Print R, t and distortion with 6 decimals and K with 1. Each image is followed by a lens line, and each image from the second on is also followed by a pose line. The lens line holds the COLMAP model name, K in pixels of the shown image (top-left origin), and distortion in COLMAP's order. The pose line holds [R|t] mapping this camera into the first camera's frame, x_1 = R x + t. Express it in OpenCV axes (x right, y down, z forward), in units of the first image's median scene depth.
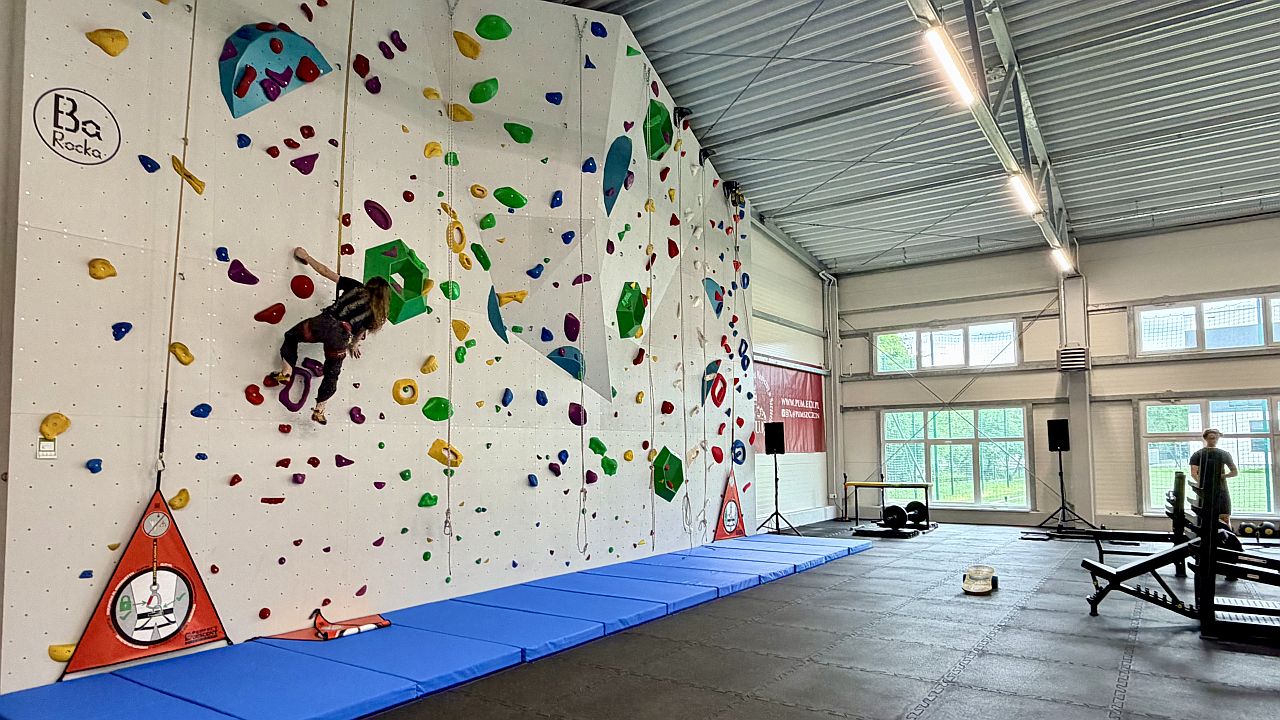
lens RADIAL K [[766.1, 0, 640.6], [0, 766.1, 364.6], [0, 0, 1]] dist [0.000831, 0.000063]
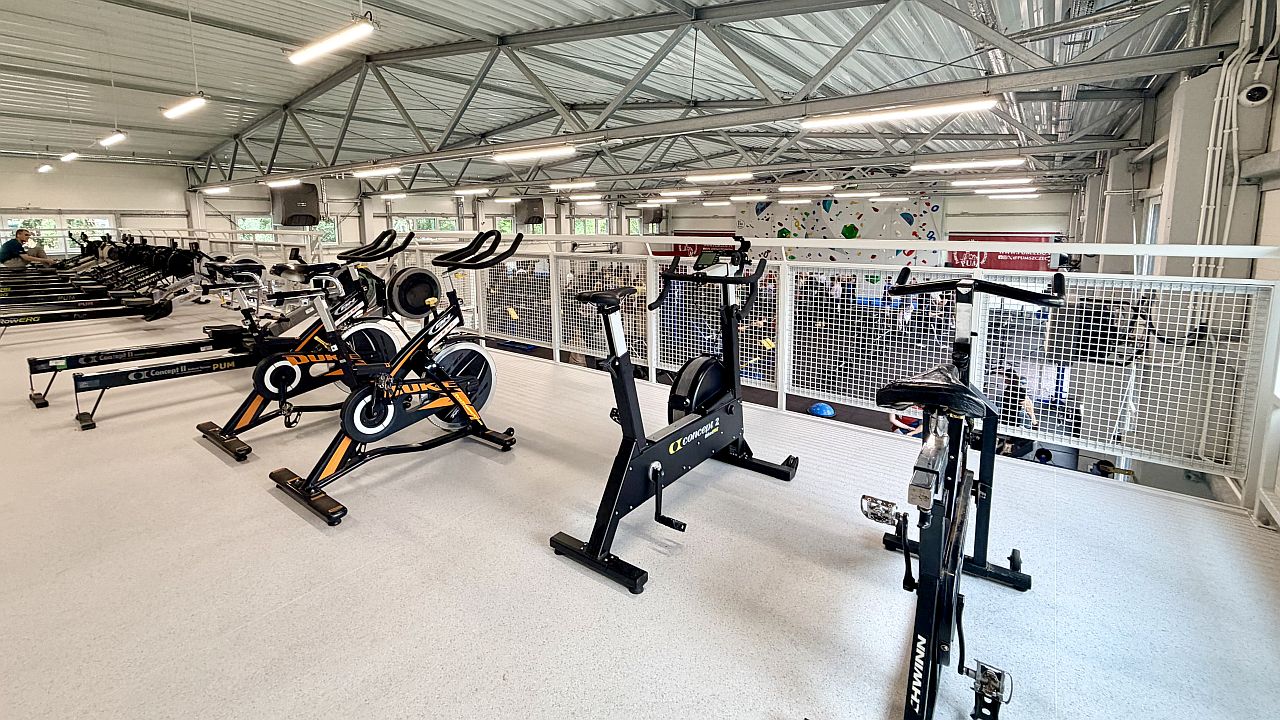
lens RADIAL K [[532.6, 0, 640.0], [0, 532.6, 360.2], [0, 0, 1]] dist [0.000021, -0.000001]
pose [[-0.031075, 0.251127, -0.967455, 2.265696], [0.104813, 0.963405, 0.246709, -0.178304], [0.994006, -0.093735, -0.056259, 0.024458]]
